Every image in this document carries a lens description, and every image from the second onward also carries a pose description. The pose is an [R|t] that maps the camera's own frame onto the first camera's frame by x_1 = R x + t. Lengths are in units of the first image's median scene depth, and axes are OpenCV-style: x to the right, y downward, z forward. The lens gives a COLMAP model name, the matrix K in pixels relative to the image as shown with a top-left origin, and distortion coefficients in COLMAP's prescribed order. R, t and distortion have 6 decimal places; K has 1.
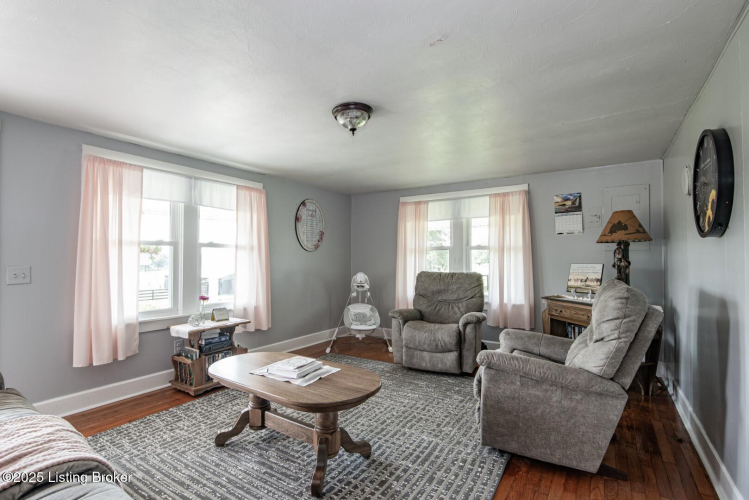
lens RADIAL K [[351.9, 0, 374.5], [0, 351.9, 250.0], [0, 0, 1]] dist [-0.000755, -0.000080]
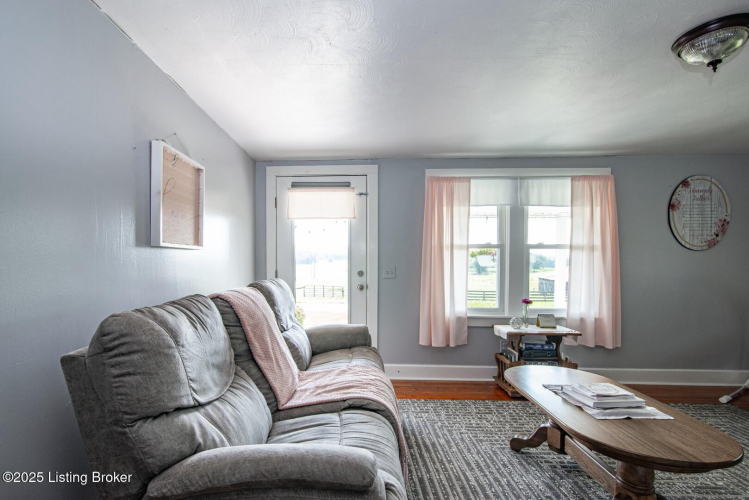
lens RADIAL K [[401.2, 0, 373.8], [0, 401.2, 264.5], [0, 0, 1]] dist [0.000284, 0.000535]
pose [[0.528444, 0.011599, -0.848889, 0.259791], [0.017897, 0.999532, 0.024798, -0.000140], [0.848779, -0.028297, 0.527989, 0.071117]]
